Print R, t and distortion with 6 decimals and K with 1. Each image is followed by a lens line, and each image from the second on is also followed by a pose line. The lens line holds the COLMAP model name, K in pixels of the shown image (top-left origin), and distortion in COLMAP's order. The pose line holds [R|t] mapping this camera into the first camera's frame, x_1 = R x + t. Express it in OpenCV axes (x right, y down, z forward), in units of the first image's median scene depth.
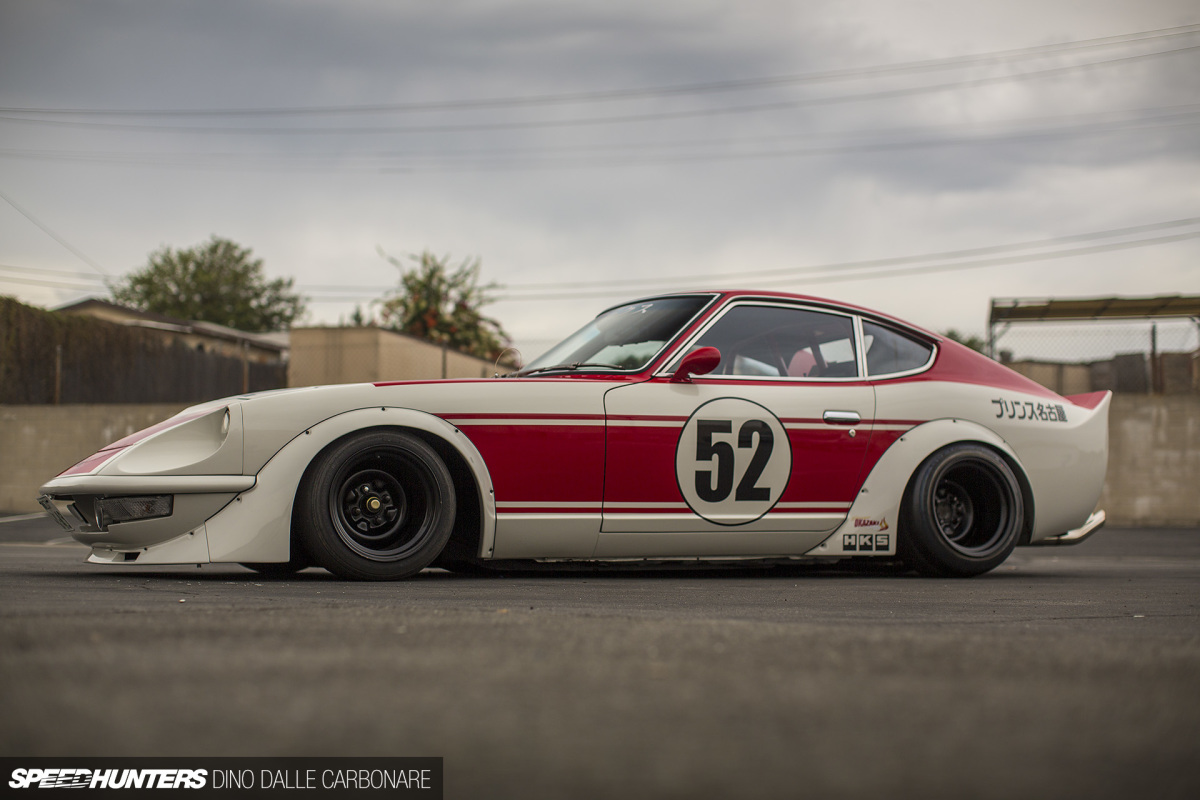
lens RADIAL K [[1741.7, 0, 600.0], [0, 1741.7, 400.0], [0, 0, 1]] dist [-0.153628, 0.059856]
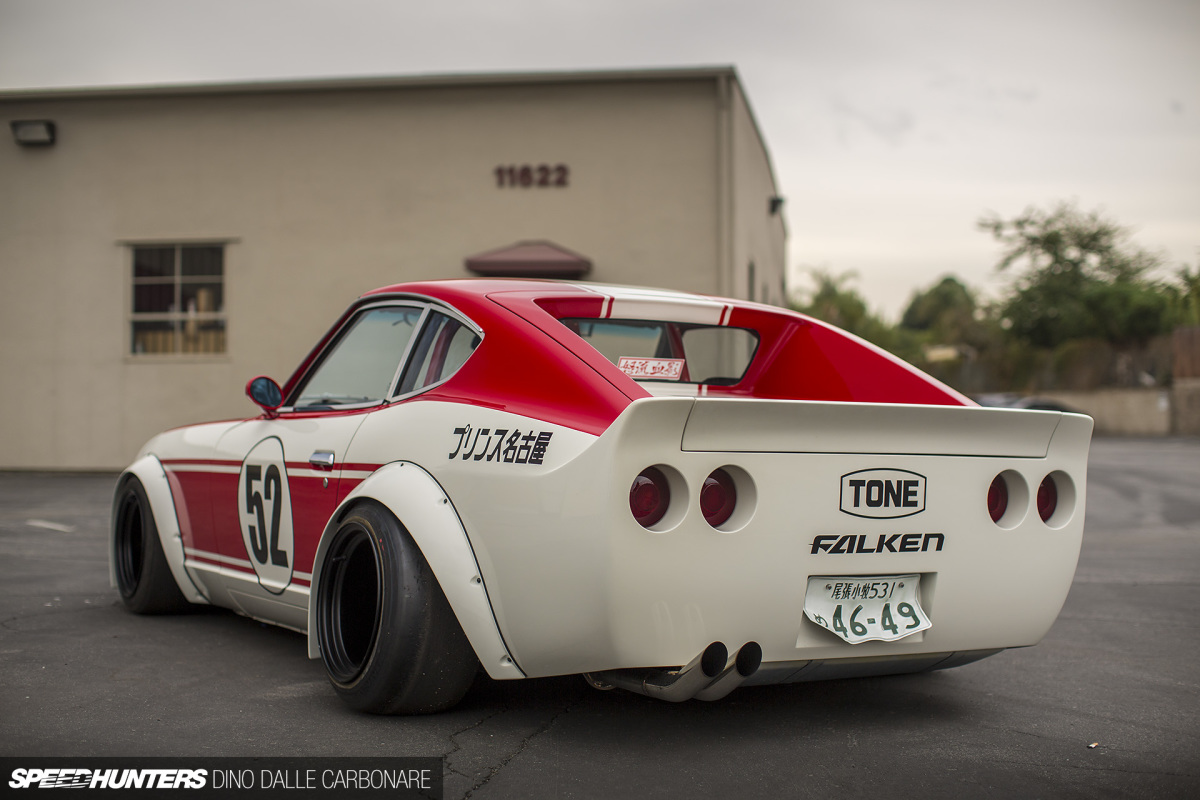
lens RADIAL K [[1741.7, 0, 600.0], [0, 1741.7, 400.0], [0, 0, 1]] dist [-0.153628, 0.059856]
pose [[0.111027, -0.014896, -0.993706, 0.882824], [0.067928, 0.997663, -0.007365, -0.001975], [0.991493, -0.066682, 0.111780, 1.051934]]
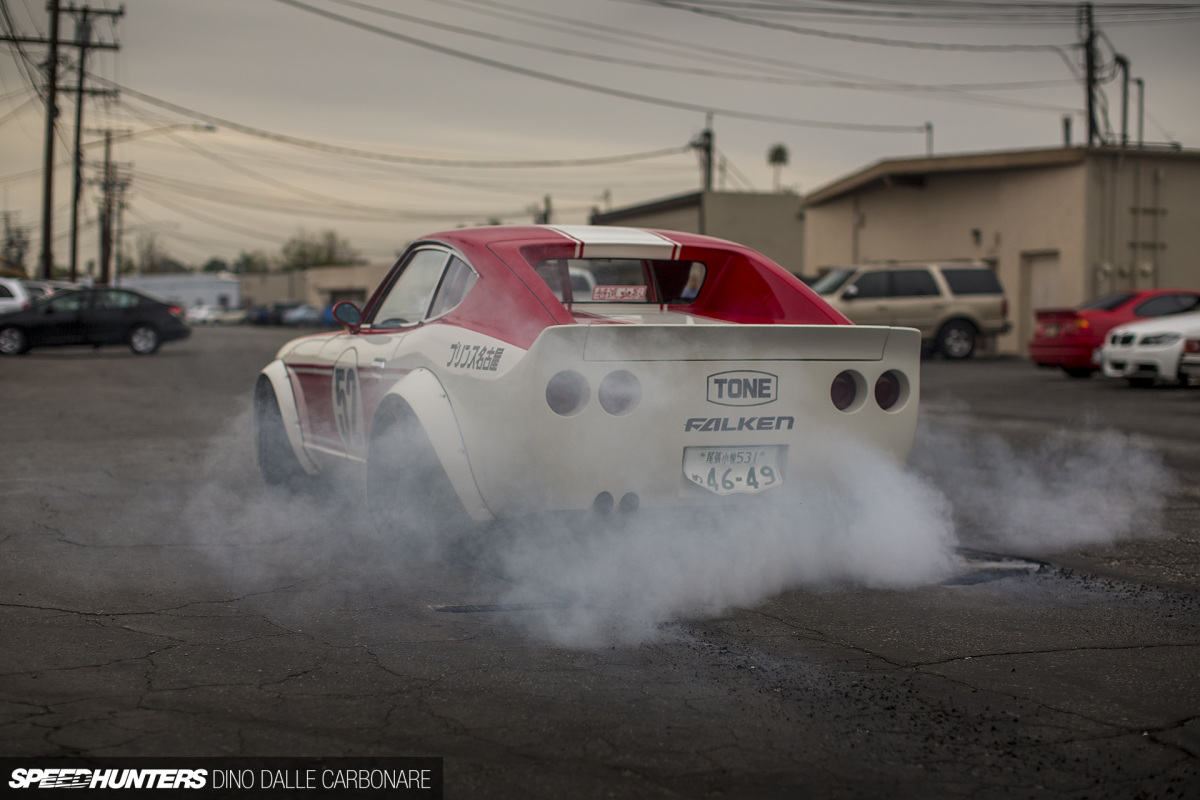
lens RADIAL K [[1869.9, 0, 600.5], [0, 1869.9, 368.3], [0, 0, 1]] dist [-0.191034, 0.012890]
pose [[-0.027704, 0.034034, -0.999037, 1.207374], [0.085011, 0.995880, 0.031569, -0.011696], [0.995995, -0.084055, -0.030483, 1.175214]]
